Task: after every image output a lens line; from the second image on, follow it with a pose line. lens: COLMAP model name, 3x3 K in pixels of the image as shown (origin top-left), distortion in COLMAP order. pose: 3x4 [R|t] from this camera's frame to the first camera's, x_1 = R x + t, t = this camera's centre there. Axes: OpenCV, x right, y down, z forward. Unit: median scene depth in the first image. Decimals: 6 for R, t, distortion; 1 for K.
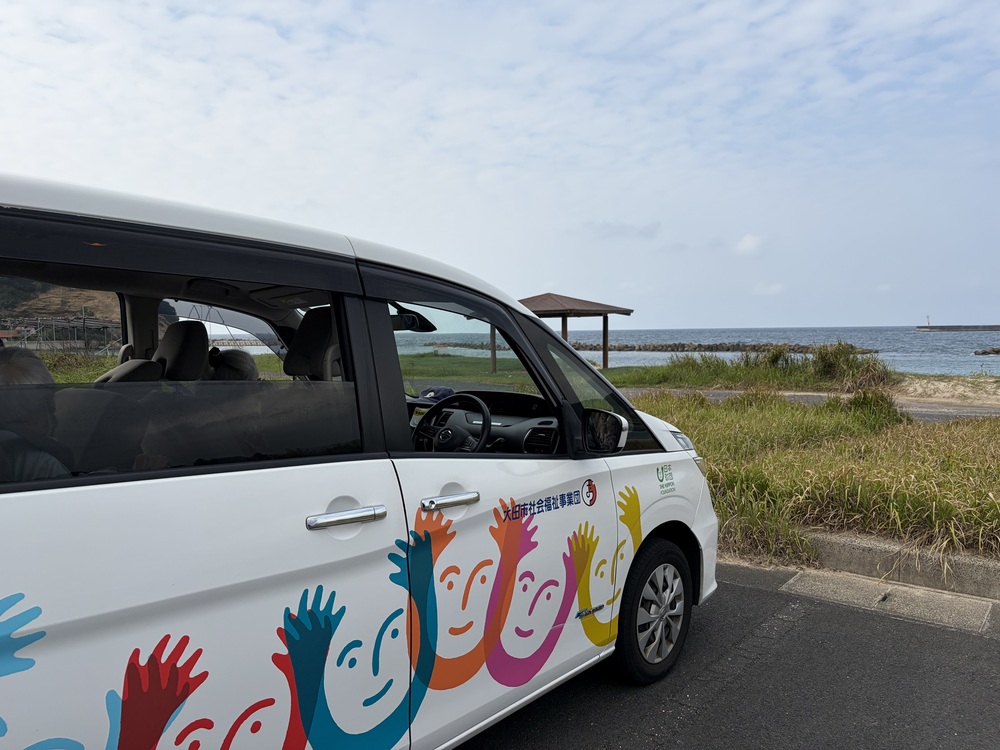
lens RADIAL K [[750.2, 0, 500.0], [0, 750.2, 375.0], [0, 0, 1]] dist [0.021186, -0.000423]
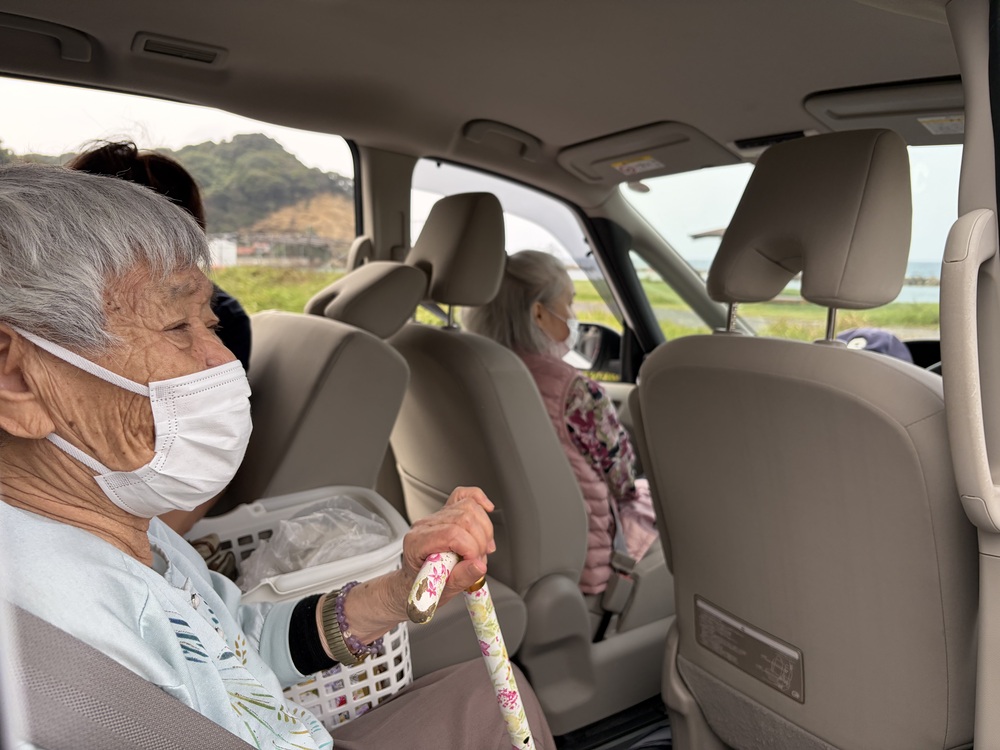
lens RADIAL K [[750.2, 0, 500.0], [0, 750.2, 375.0], [0, 0, 1]] dist [0.021186, -0.000423]
pose [[0.966765, 0.062212, -0.247980, -0.237188], [-0.037609, 0.993996, 0.102750, 0.001191], [0.252884, -0.090009, 0.963301, 0.452058]]
